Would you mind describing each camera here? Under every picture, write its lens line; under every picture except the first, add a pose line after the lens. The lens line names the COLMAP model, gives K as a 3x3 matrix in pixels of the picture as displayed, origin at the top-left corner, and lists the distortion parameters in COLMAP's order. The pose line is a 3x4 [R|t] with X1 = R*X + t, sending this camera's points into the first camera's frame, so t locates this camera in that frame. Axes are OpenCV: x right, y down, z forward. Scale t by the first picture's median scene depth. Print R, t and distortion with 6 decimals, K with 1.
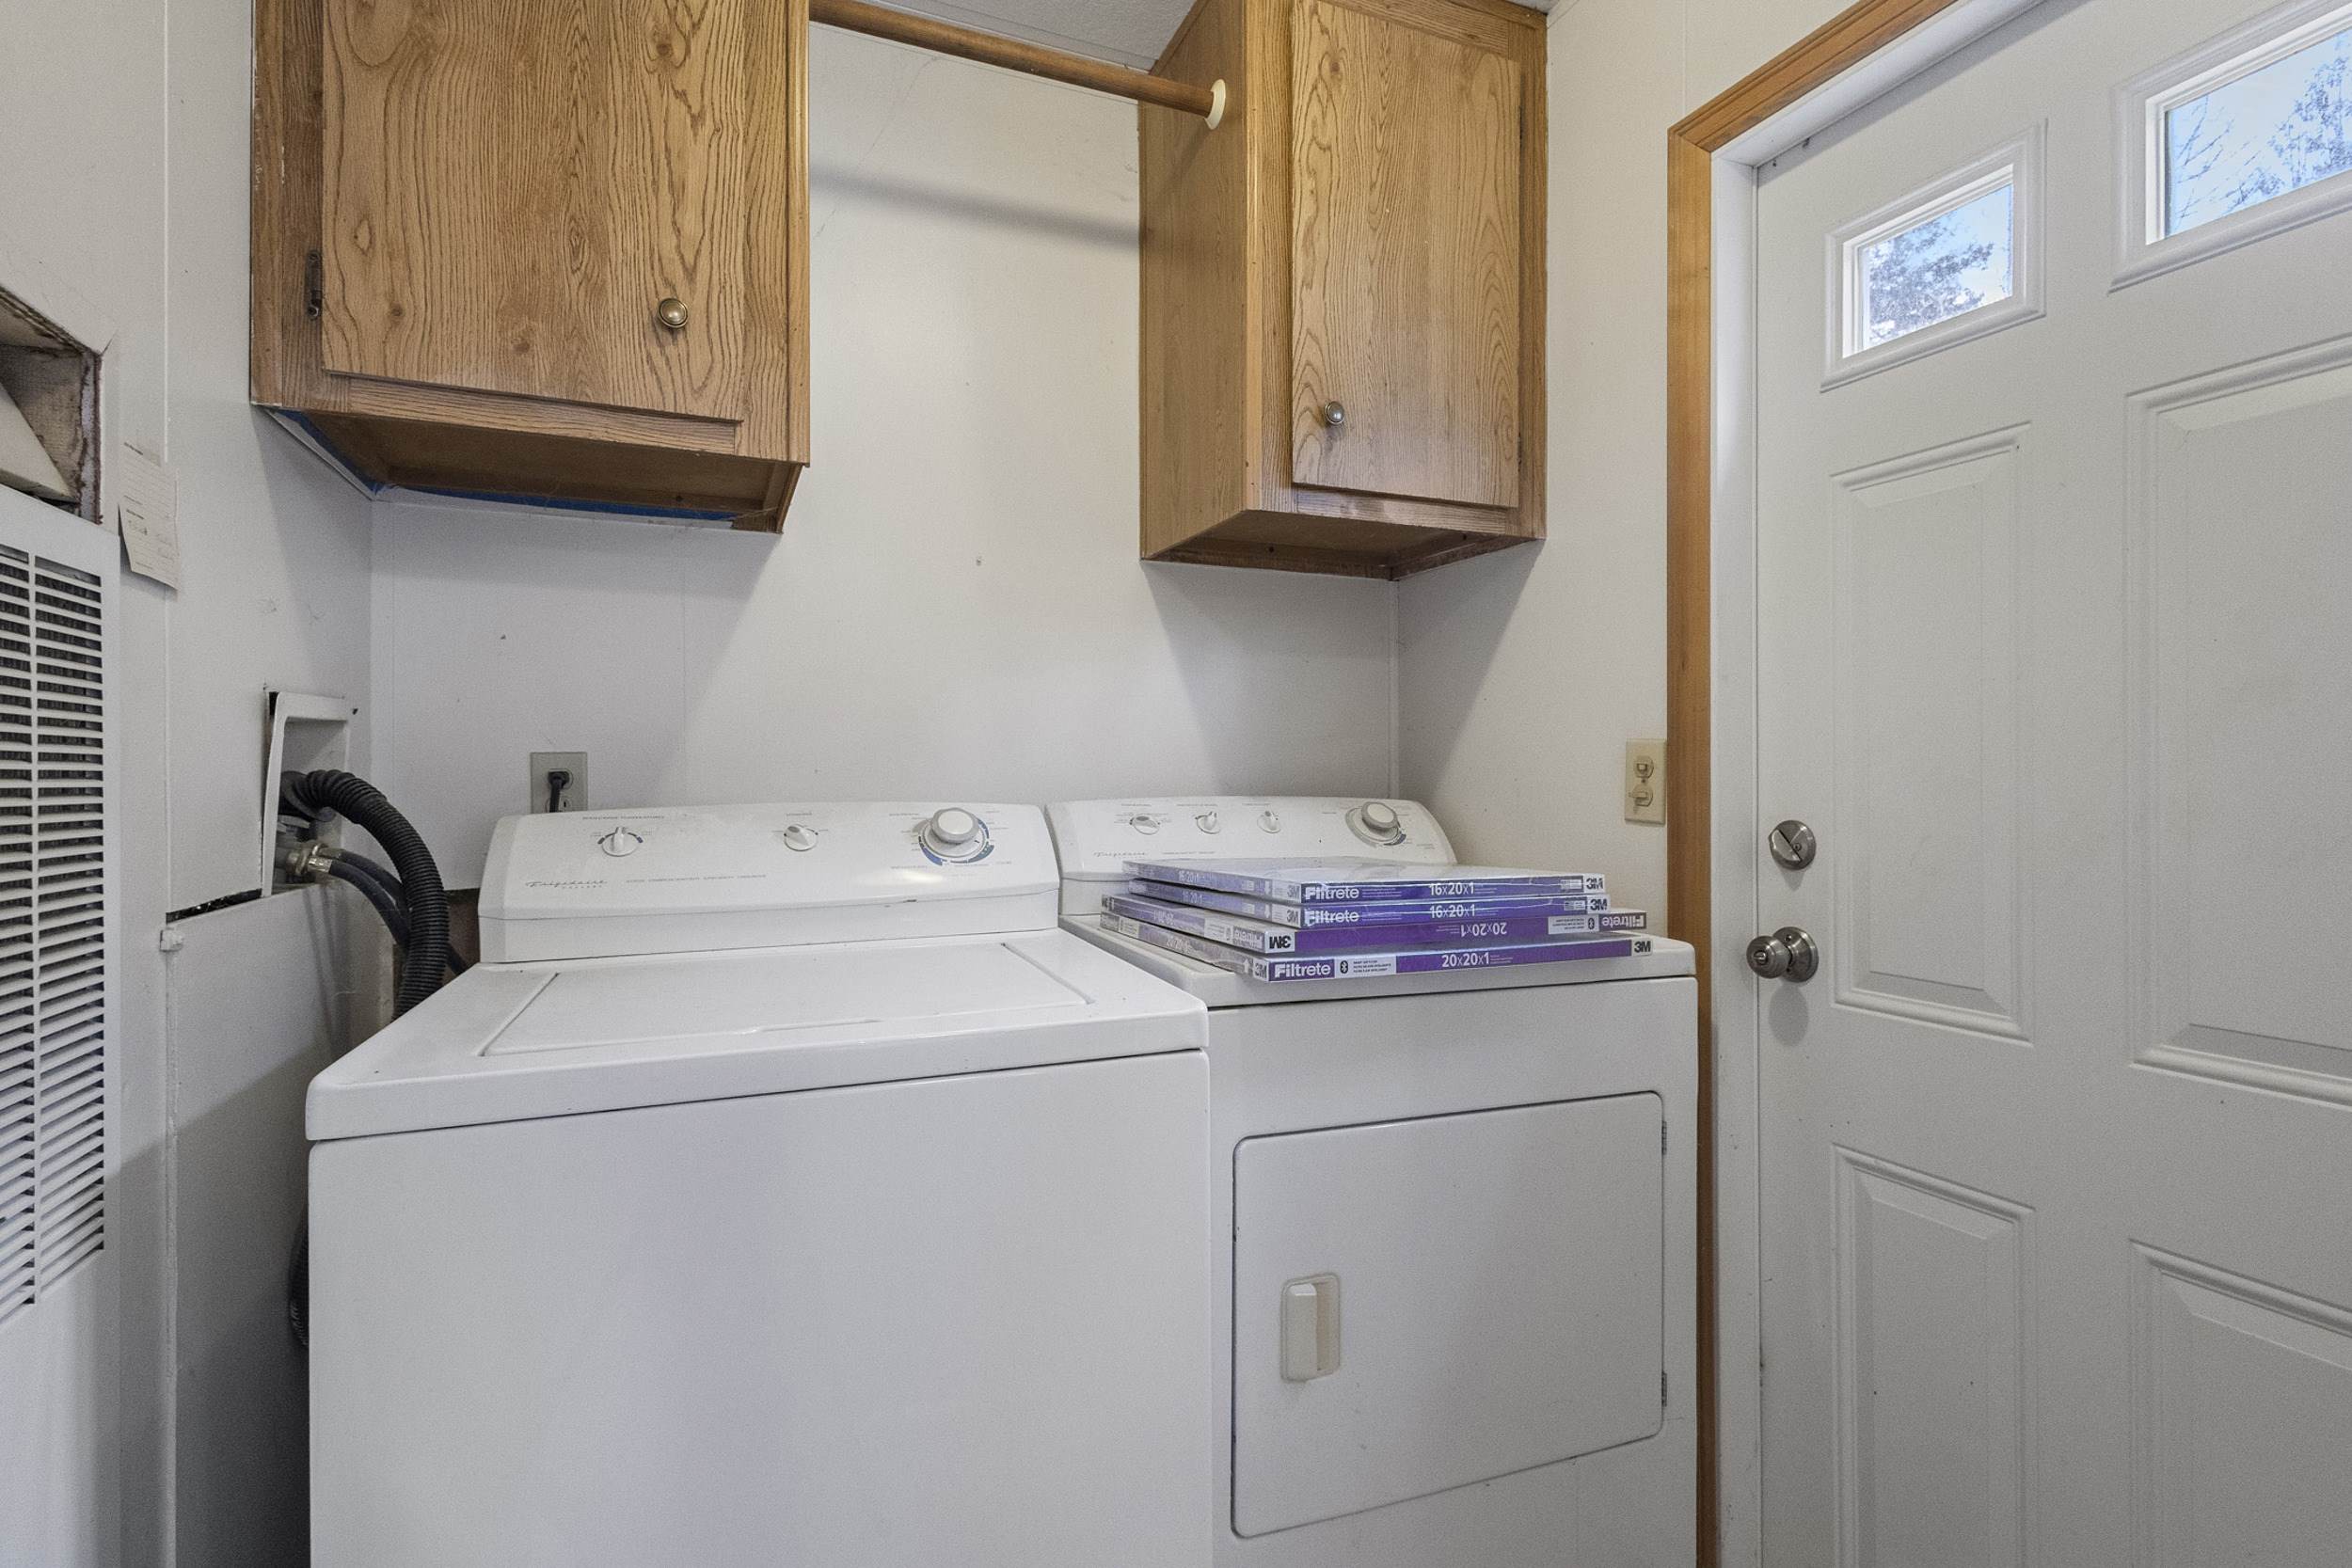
lens RADIAL K [[1093.4, 0, 1166.2], [0, 1093.4, 787.4], [0, 0, 1]] dist [0.016439, 0.000275]
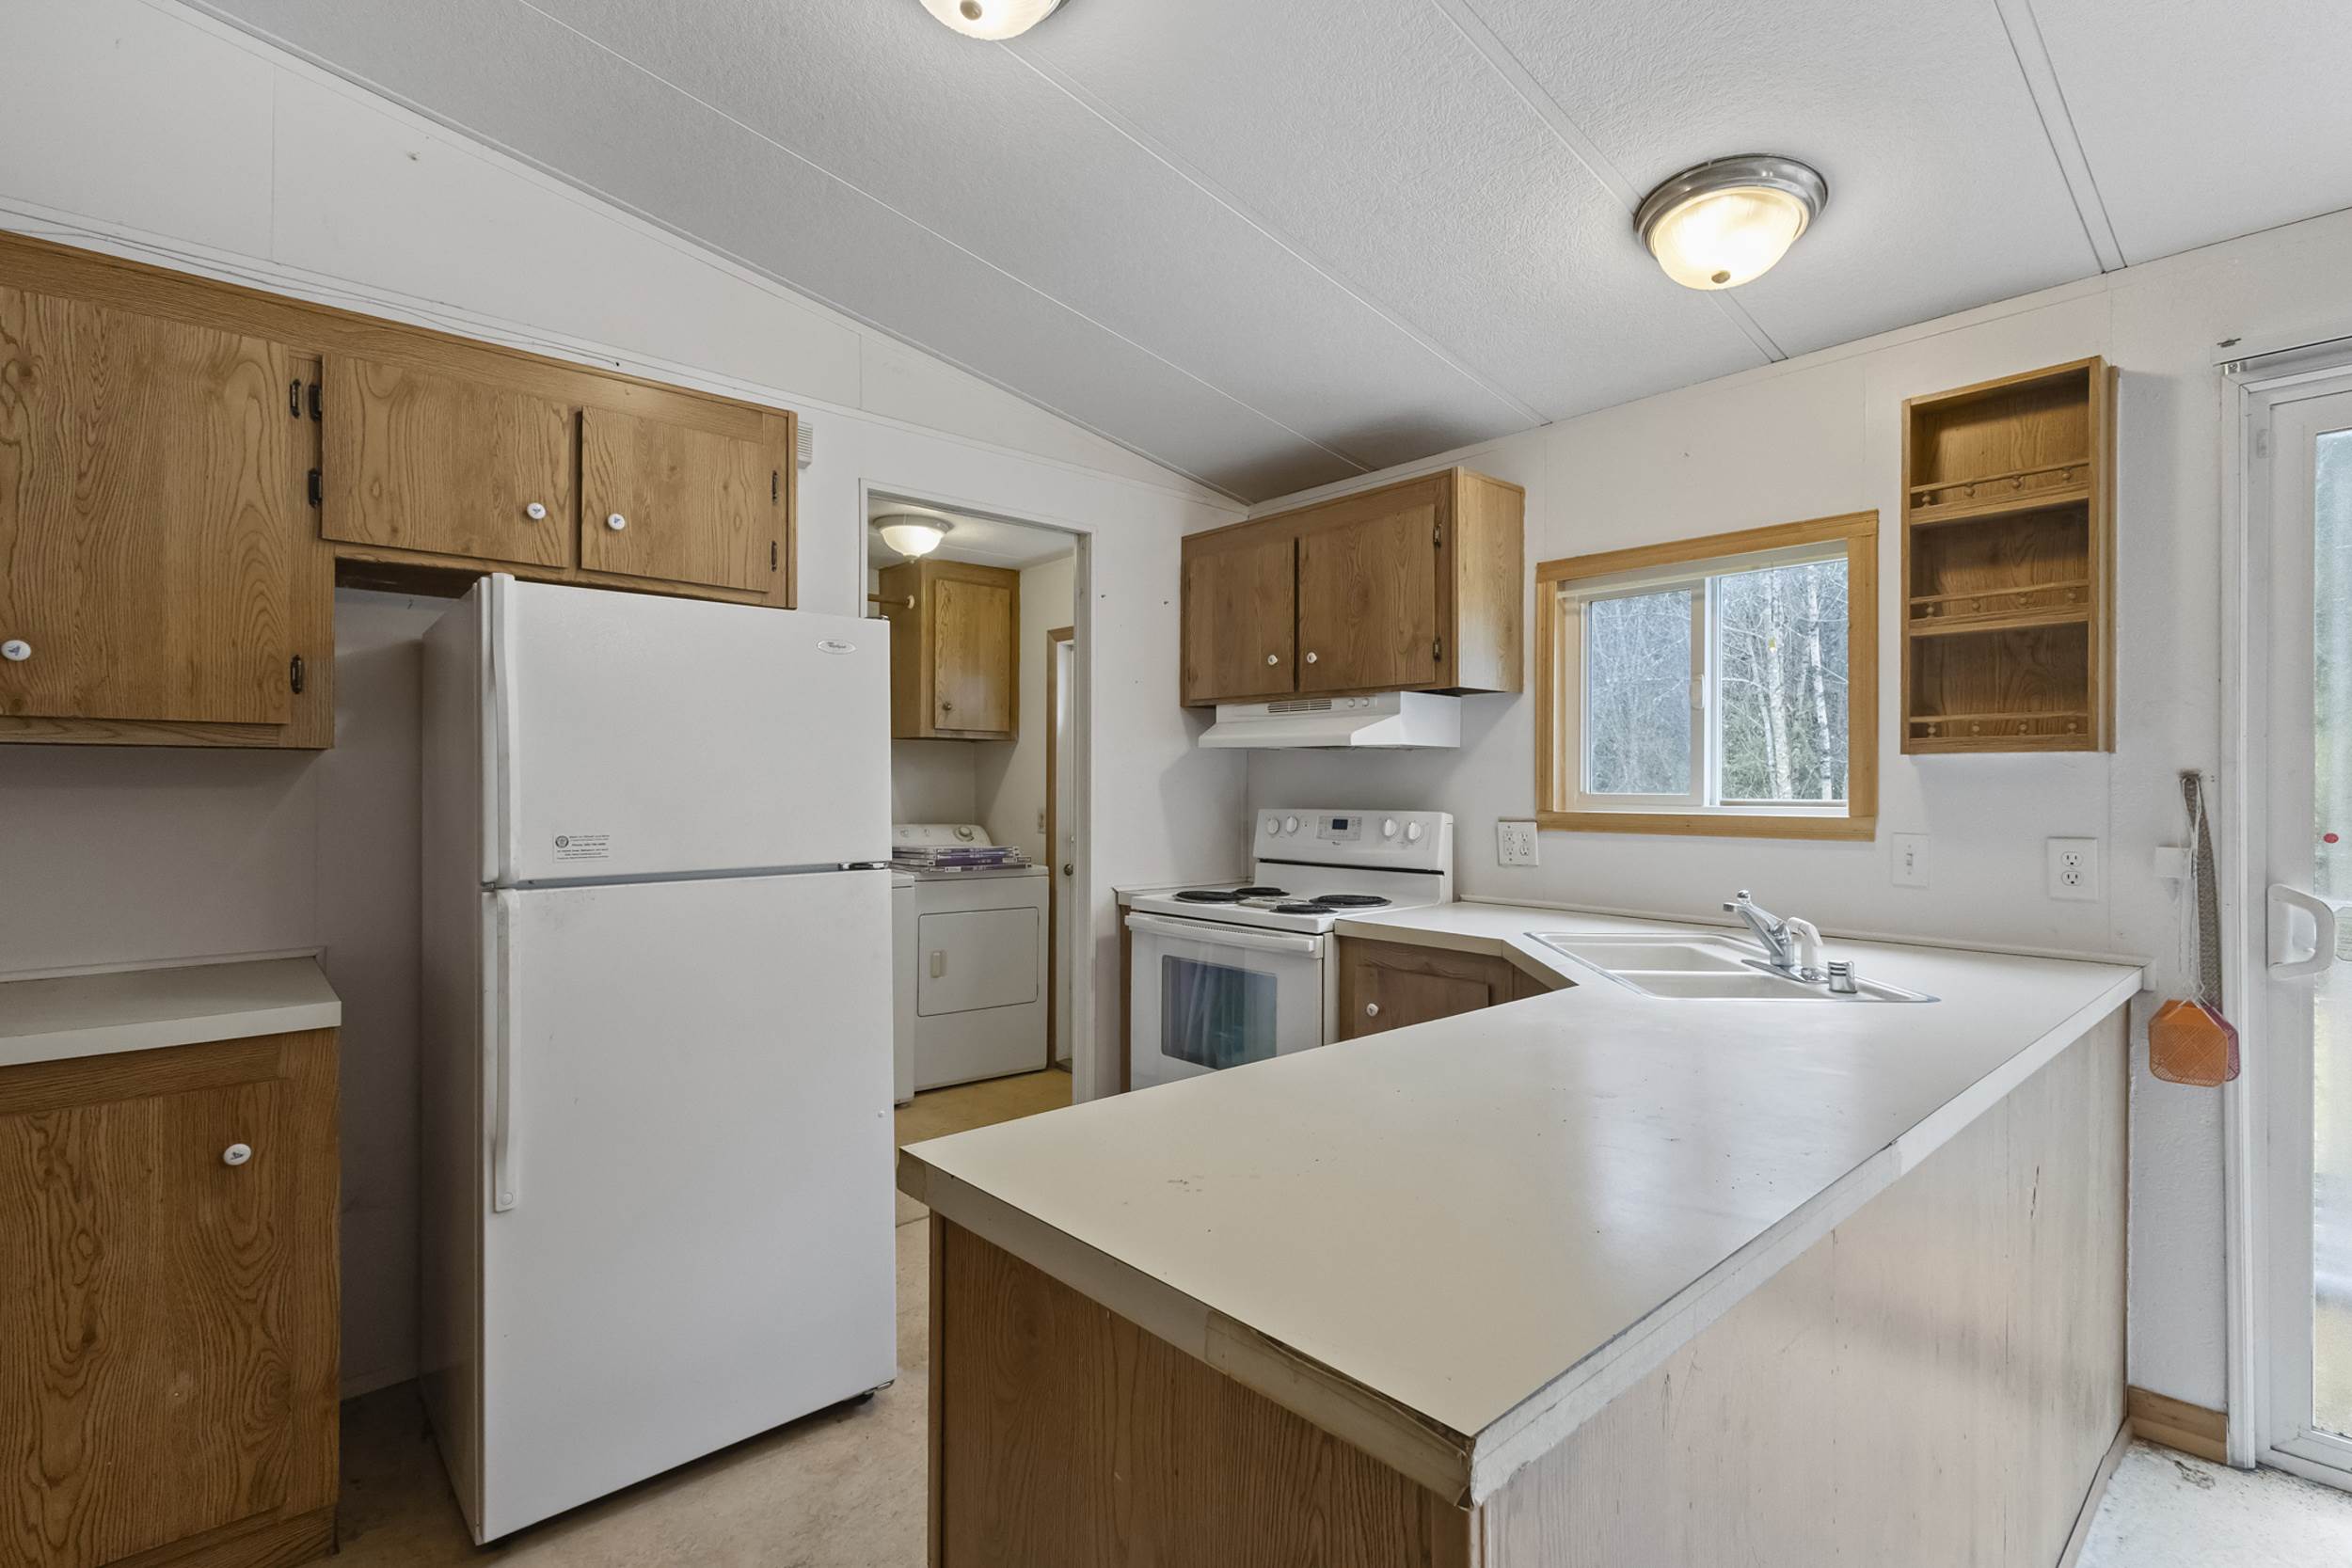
lens RADIAL K [[1093.4, 0, 1171.8], [0, 1093.4, 794.8], [0, 0, 1]] dist [0.016439, 0.000275]
pose [[0.946918, 0.006792, 0.321402, -0.259411], [-0.006282, 0.999977, -0.002624, -0.076956], [-0.321413, 0.000465, 0.946939, -2.278368]]
